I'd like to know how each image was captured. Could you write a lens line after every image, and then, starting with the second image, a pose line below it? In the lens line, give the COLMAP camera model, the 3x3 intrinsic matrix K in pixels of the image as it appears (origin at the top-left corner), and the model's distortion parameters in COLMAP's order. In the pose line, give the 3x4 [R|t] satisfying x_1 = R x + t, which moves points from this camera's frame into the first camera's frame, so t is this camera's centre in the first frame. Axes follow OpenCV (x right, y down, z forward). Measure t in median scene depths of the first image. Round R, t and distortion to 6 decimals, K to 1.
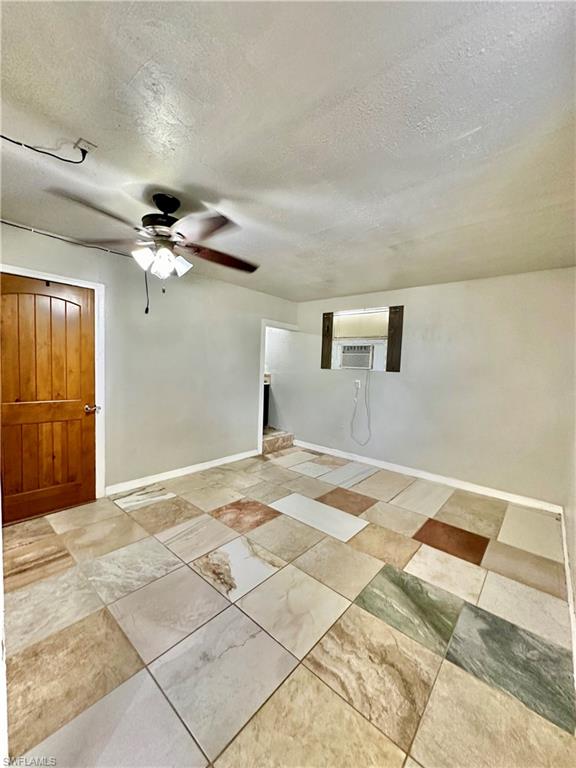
lens RADIAL K [[305.7, 0, 288.2], [0, 305.7, 383.1], [0, 0, 1]] dist [0.002276, 0.000085]
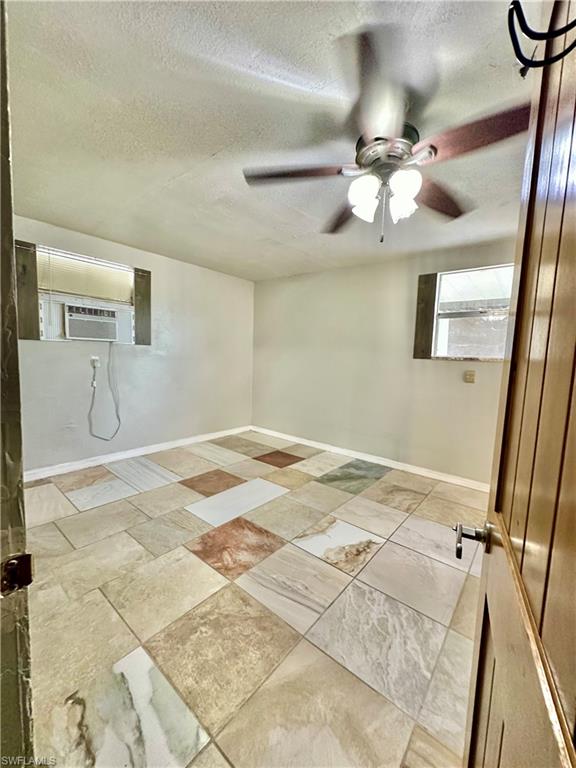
lens RADIAL K [[305.7, 0, 288.0], [0, 305.7, 384.3], [0, 0, 1]] dist [0.002276, 0.000085]
pose [[-0.020671, -0.132901, 0.990914, -0.829866], [0.026754, 0.990697, 0.133430, -0.046481], [-0.999428, 0.029269, -0.016923, 0.890142]]
